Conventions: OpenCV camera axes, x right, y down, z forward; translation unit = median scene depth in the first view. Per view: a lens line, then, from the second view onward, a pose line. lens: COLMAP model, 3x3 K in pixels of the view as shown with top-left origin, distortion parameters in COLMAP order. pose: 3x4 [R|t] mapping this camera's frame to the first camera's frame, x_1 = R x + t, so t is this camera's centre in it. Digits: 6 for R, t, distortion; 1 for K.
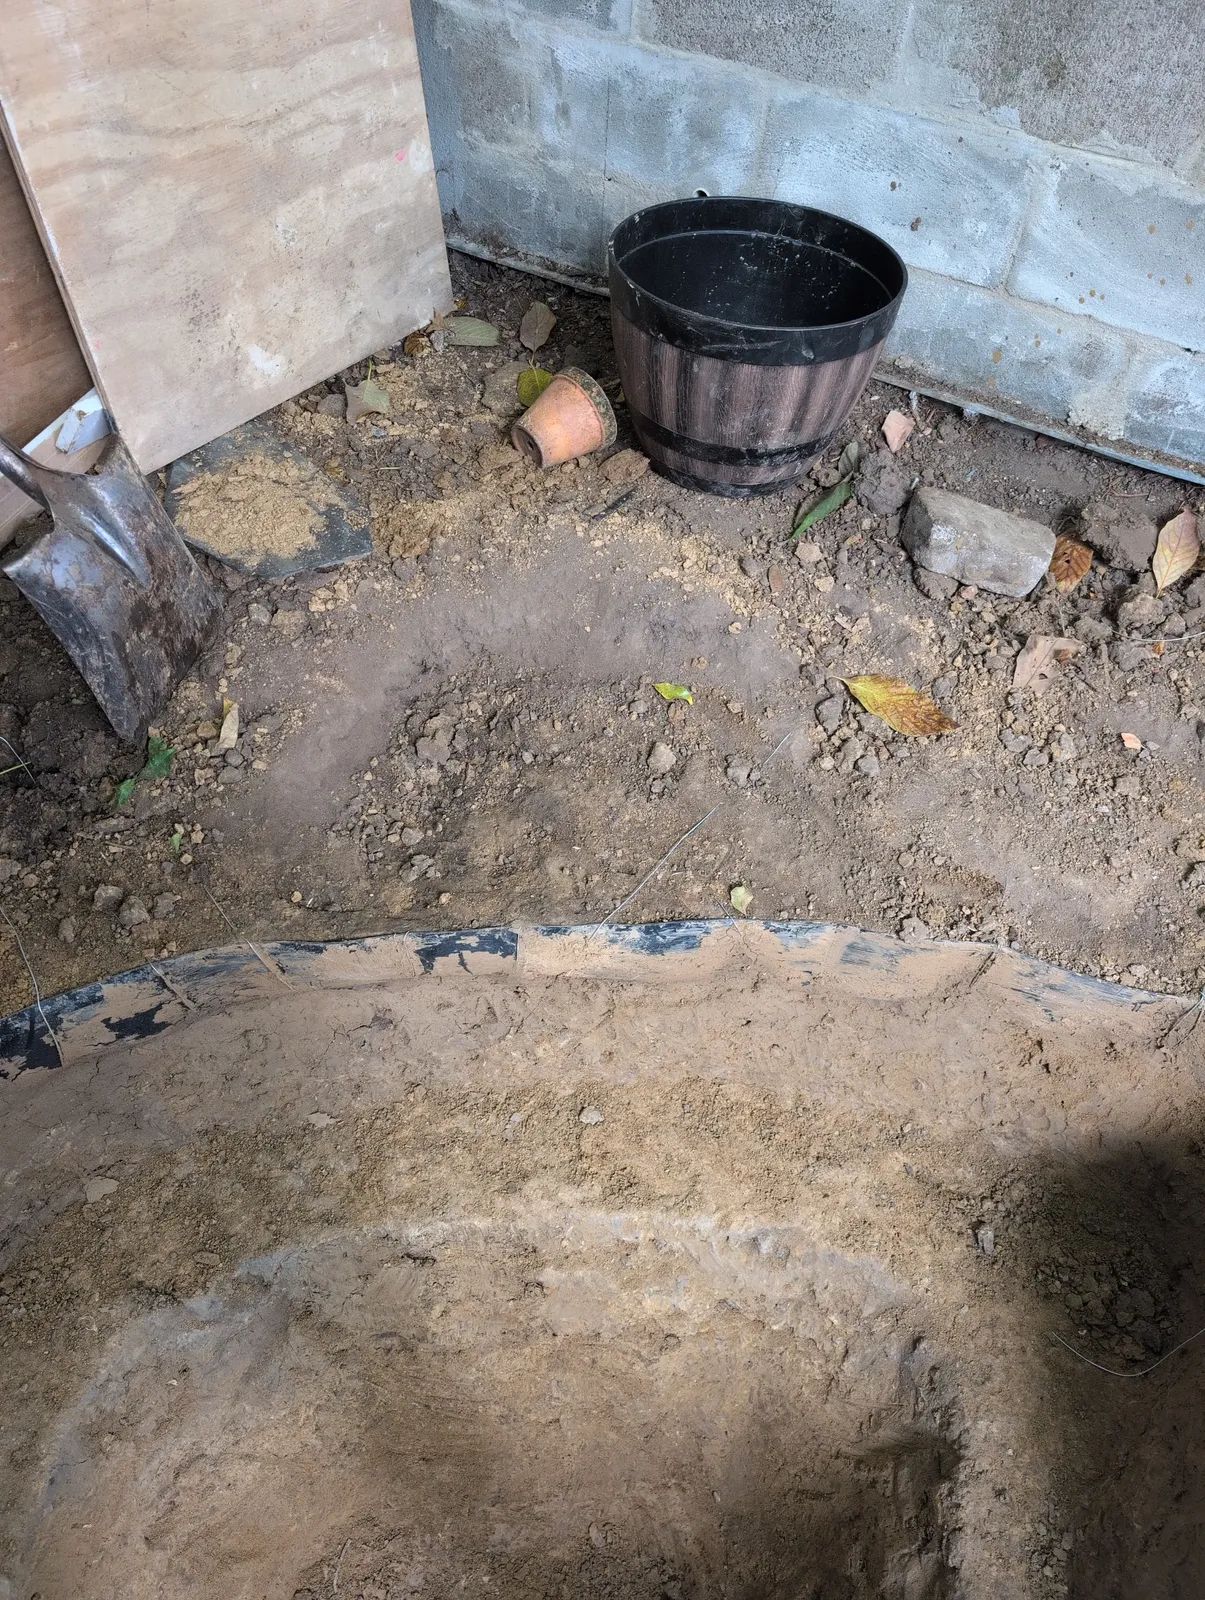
lens RADIAL K [[1155.0, 0, 608.4], [0, 1155.0, 813.7], [0, 0, 1]] dist [0.011475, -0.014810]
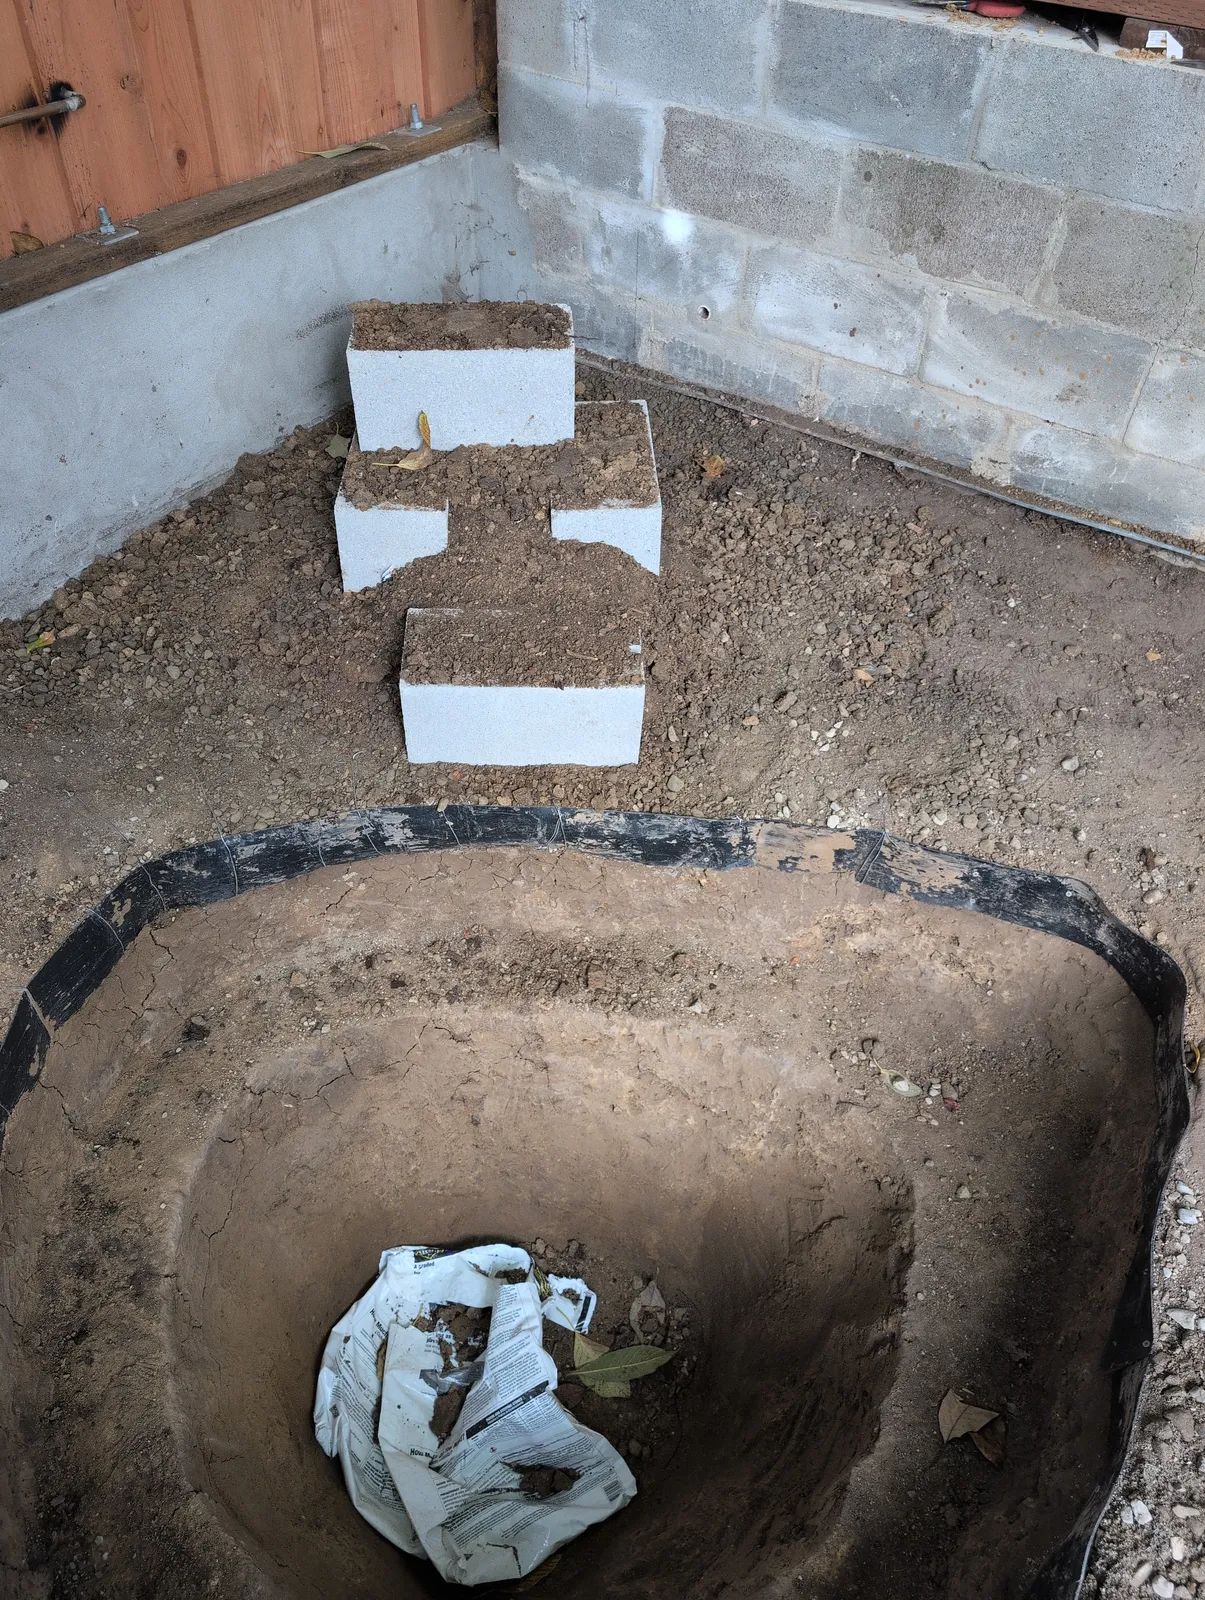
lens RADIAL K [[1155.0, 0, 590.4], [0, 1155.0, 794.5], [0, 0, 1]] dist [0.011475, -0.014810]
pose [[0.994732, 0.030443, -0.097882, 0.107324], [-0.036164, 0.997707, -0.057218, 0.134231], [0.095915, 0.060456, 0.993552, -0.375989]]
